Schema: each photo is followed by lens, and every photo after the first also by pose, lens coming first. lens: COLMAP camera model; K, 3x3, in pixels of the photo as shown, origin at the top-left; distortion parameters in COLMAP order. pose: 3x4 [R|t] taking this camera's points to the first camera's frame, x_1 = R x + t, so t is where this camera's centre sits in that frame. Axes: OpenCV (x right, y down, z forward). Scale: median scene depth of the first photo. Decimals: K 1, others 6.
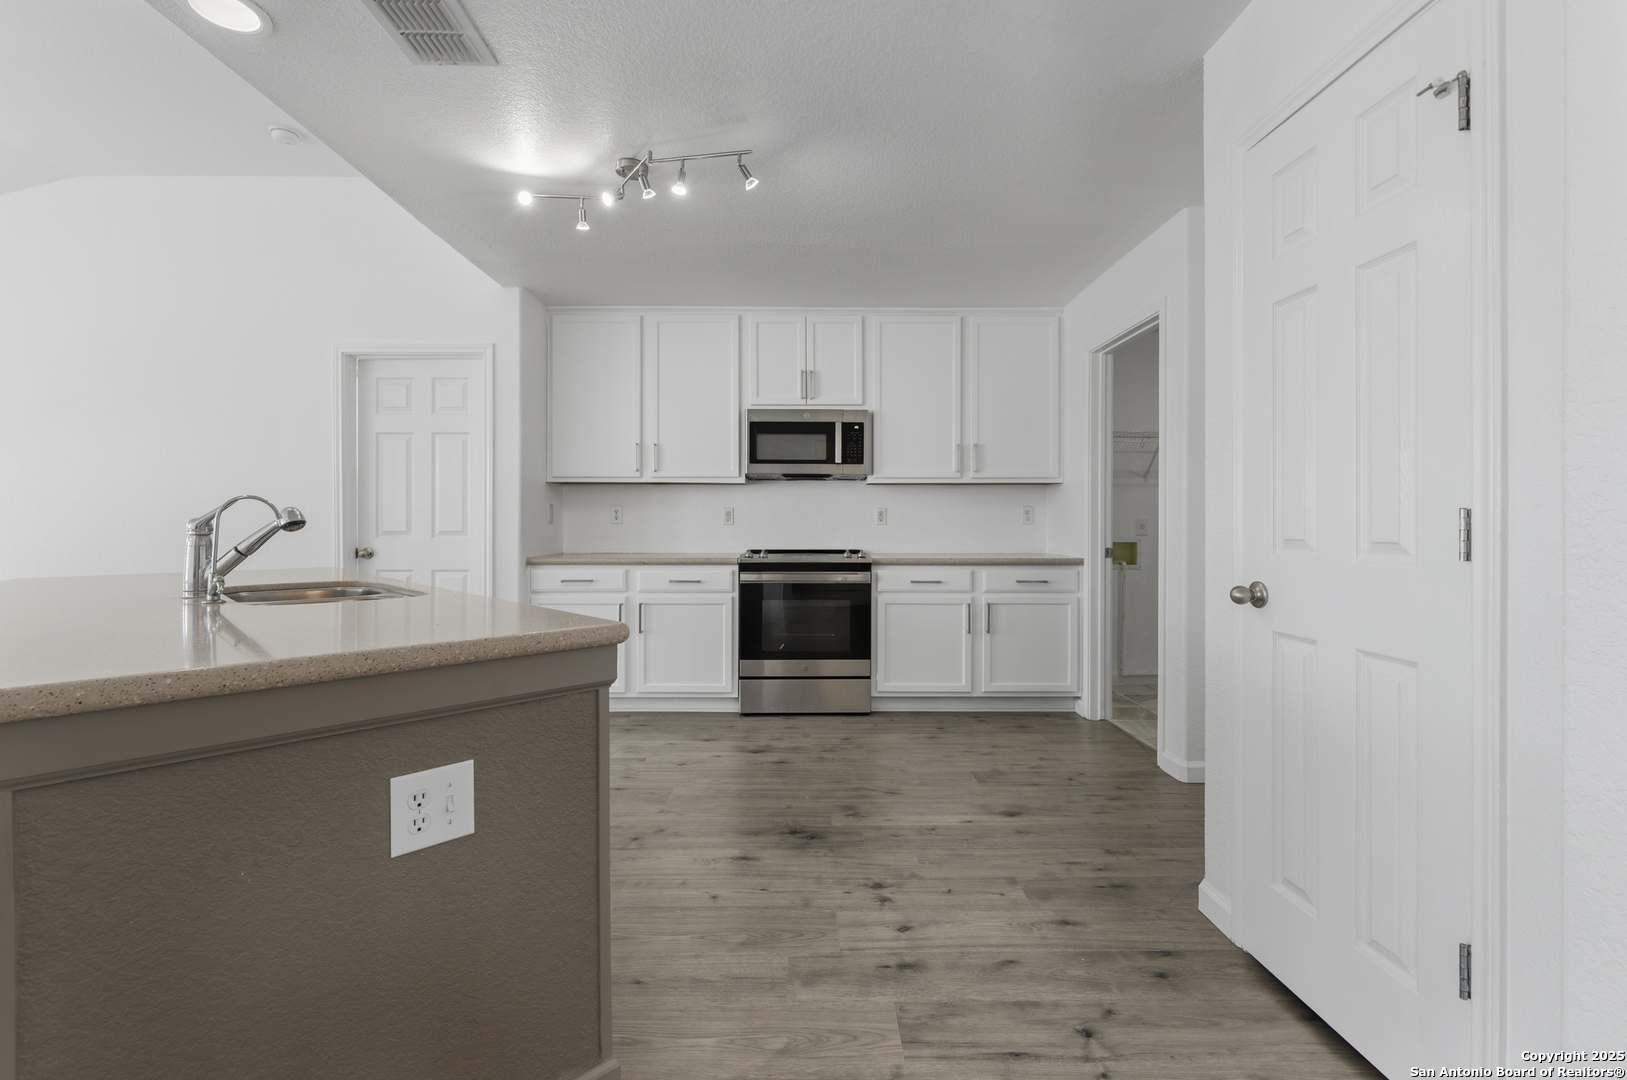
lens RADIAL K [[699.0, 0, 805.5], [0, 699.0, 523.2], [0, 0, 1]] dist [-0.004235, -0.000971]
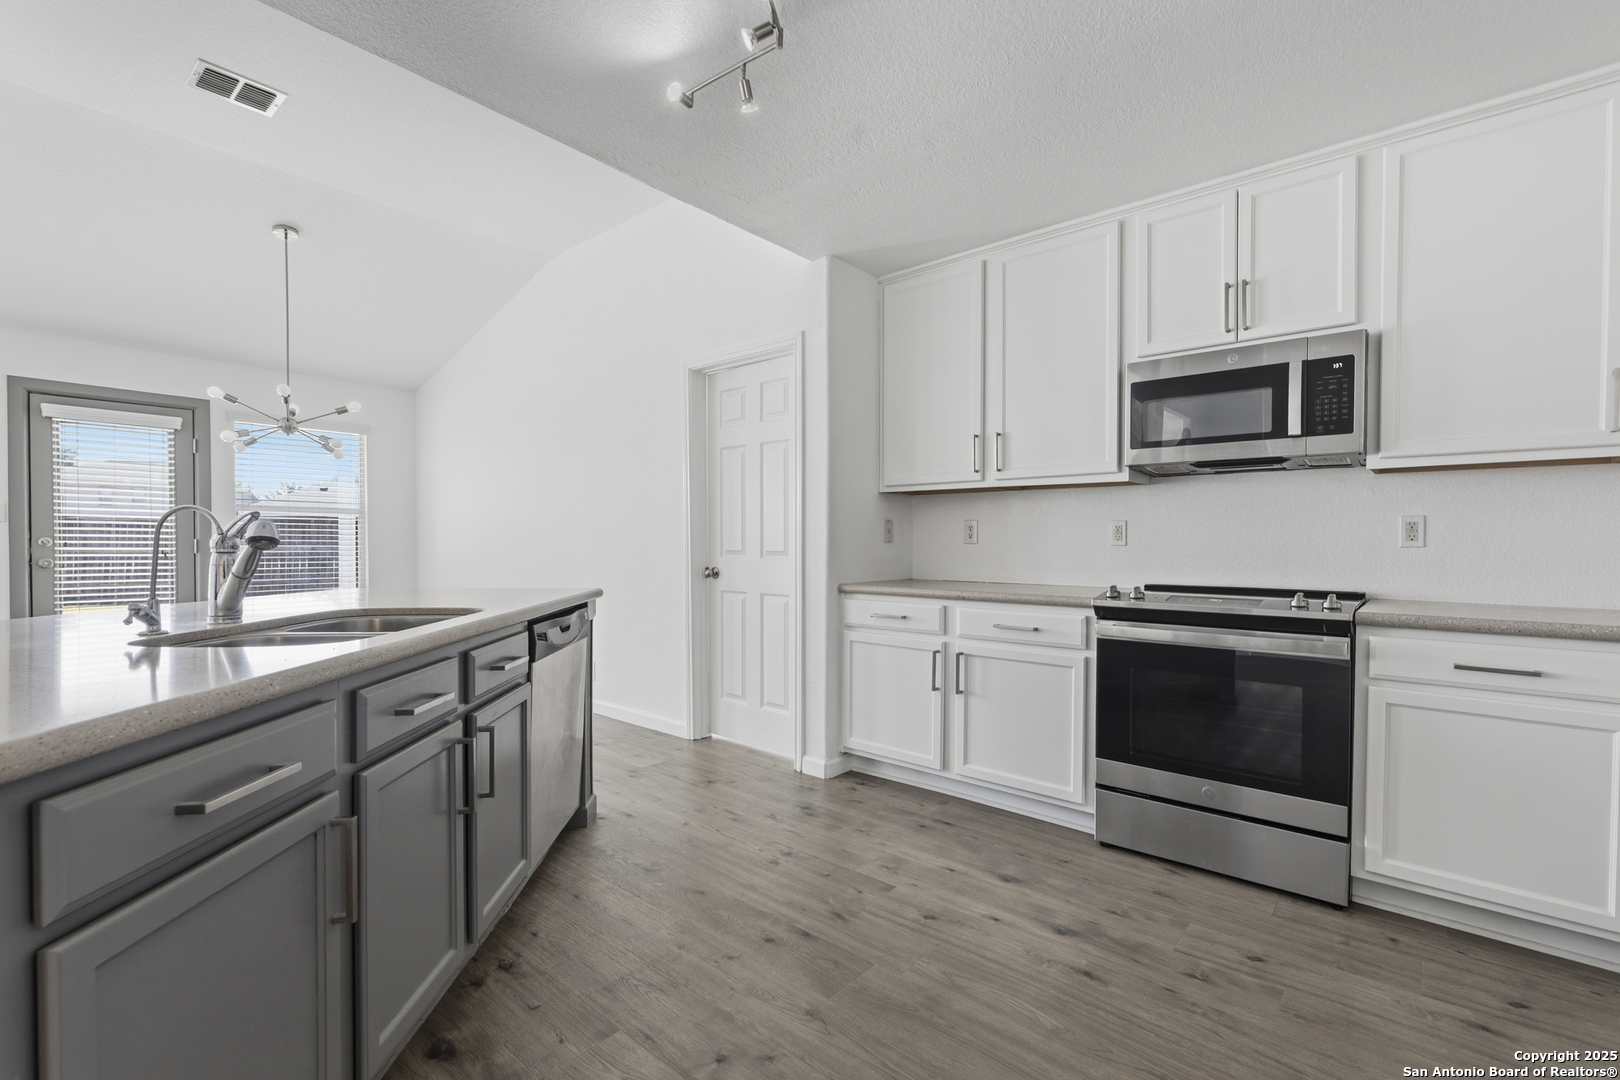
lens RADIAL K [[696.0, 0, 845.8], [0, 696.0, 553.5], [0, 0, 1]] dist [-0.004235, -0.000971]
pose [[0.767661, 0.012527, -0.640733, 0.132285], [-0.004016, 0.999883, 0.014737, 0.001161], [0.640843, -0.008739, 0.767622, 0.361732]]
